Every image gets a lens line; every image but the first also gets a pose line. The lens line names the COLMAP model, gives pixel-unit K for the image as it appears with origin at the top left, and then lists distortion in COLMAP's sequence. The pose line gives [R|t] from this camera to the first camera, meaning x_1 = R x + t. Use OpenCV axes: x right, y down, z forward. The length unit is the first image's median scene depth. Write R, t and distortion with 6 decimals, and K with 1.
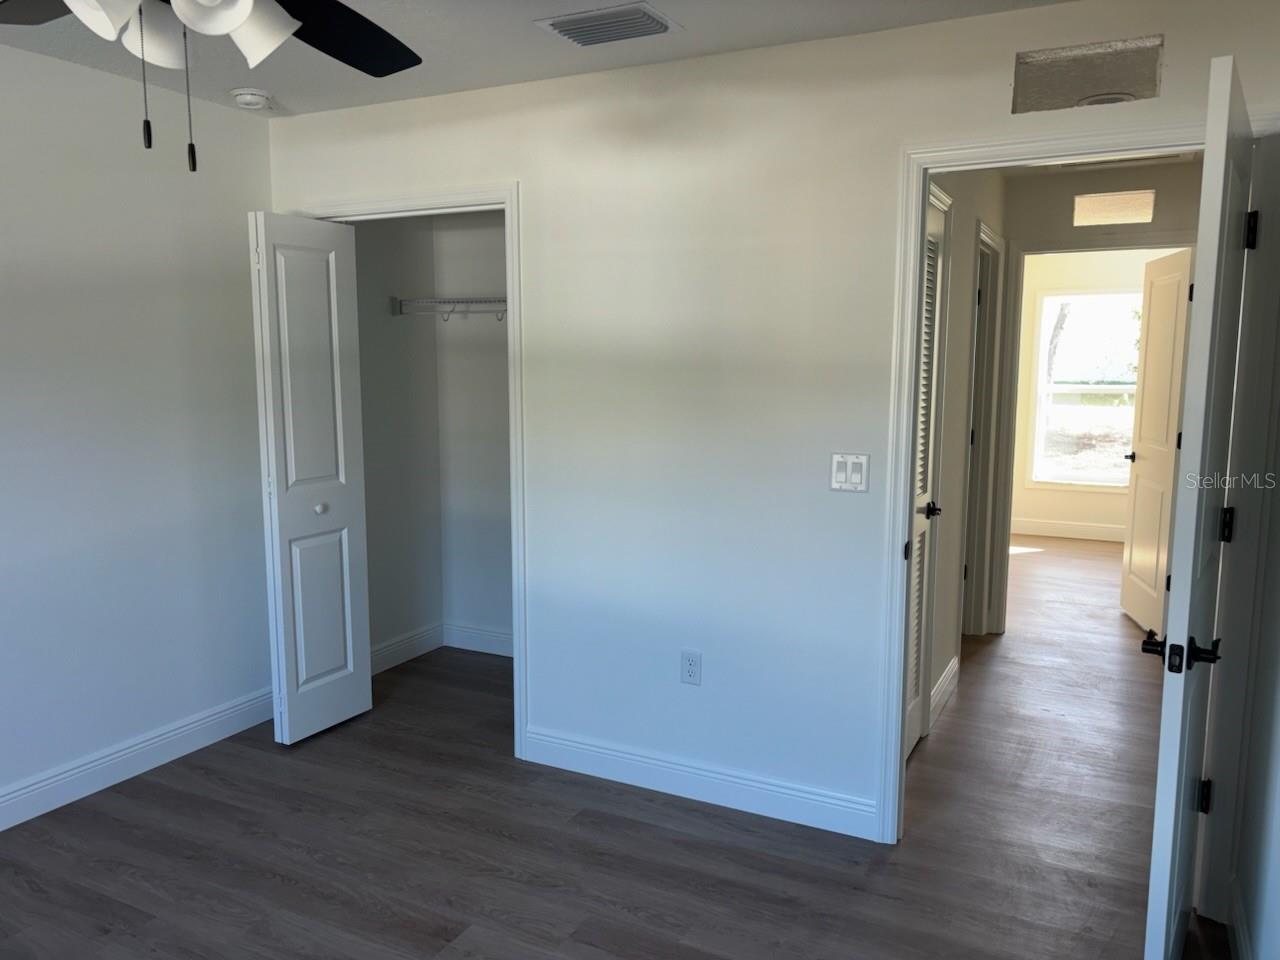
lens RADIAL K [[975.1, 0, 640.0], [0, 975.1, 480.0], [0, 0, 1]] dist [-0.206347, 0.527251]
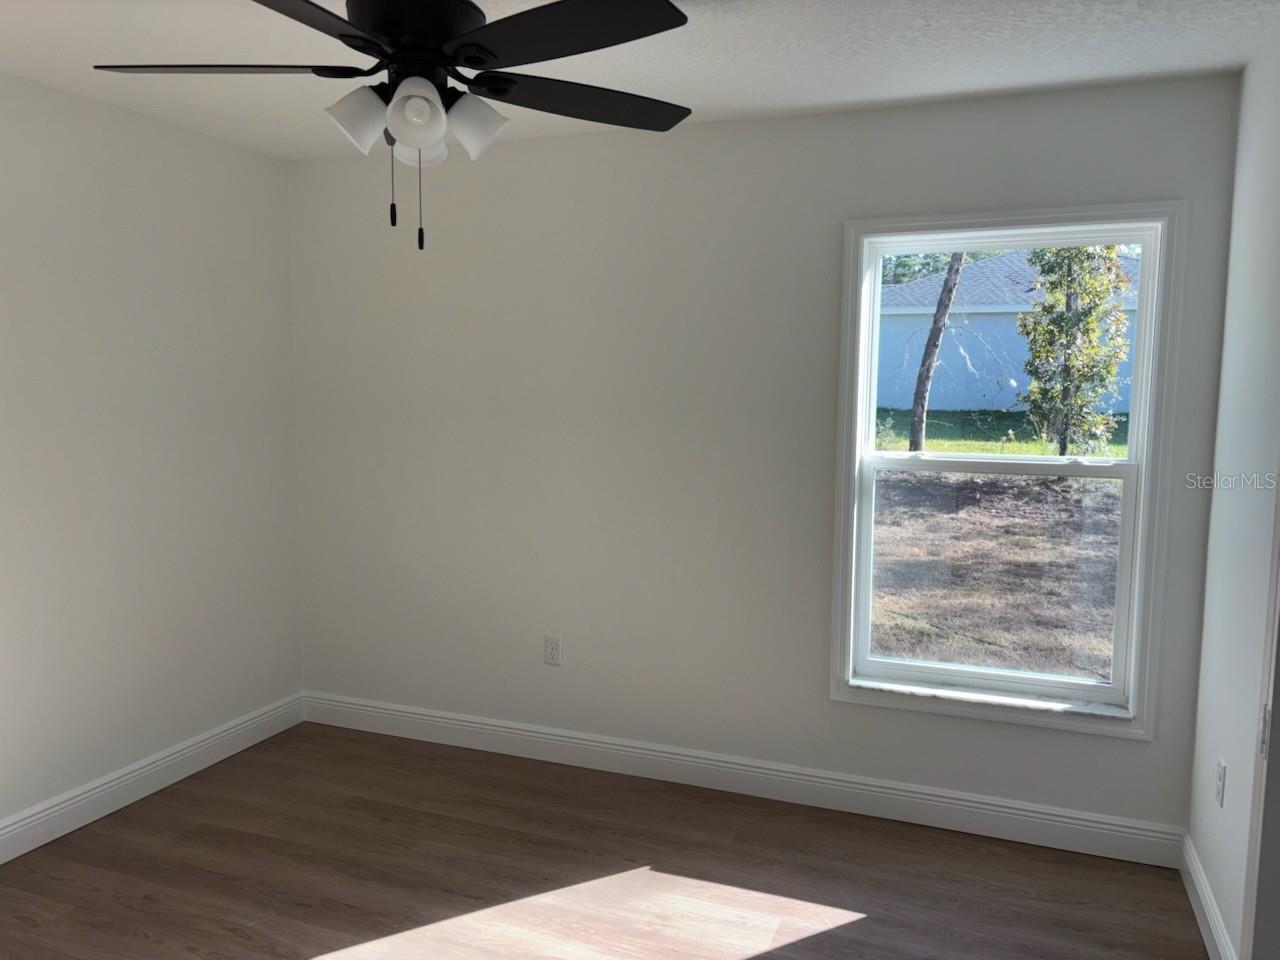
lens RADIAL K [[973.5, 0, 646.2], [0, 973.5, 481.1], [0, 0, 1]] dist [0.100251, -0.117264]
pose [[0.992849, -0.006112, 0.119216, 0.354071], [0.008986, 0.999681, -0.023583, -0.100988], [-0.119034, 0.024486, 0.992588, 0.754362]]
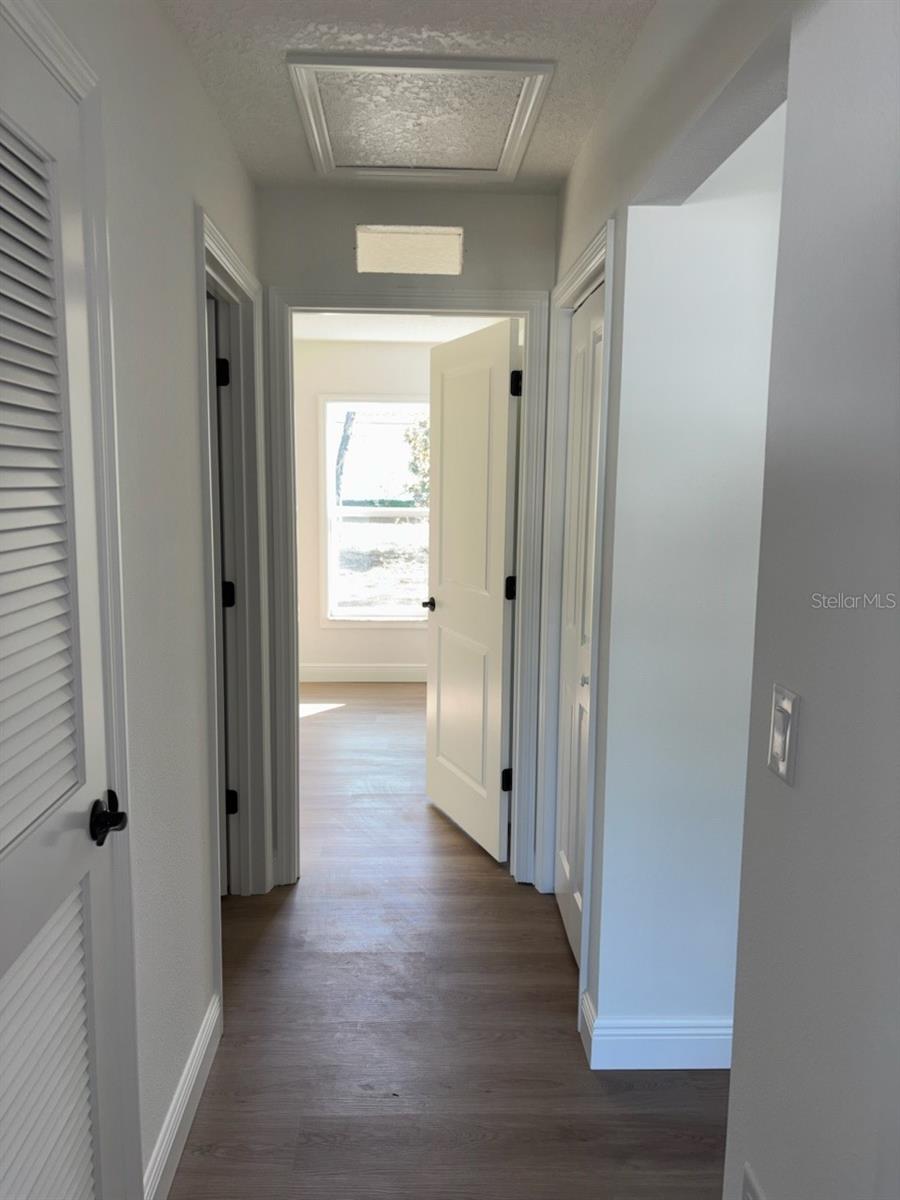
lens RADIAL K [[912.6, 0, 450.0], [0, 912.6, 600.0], [0, 0, 1]] dist [0.100251, -0.117264]
pose [[0.865863, -0.058562, 0.496842, 0.119883], [0.055466, 0.998240, 0.020998, -0.034235], [-0.497197, 0.009377, 0.867587, 0.281928]]
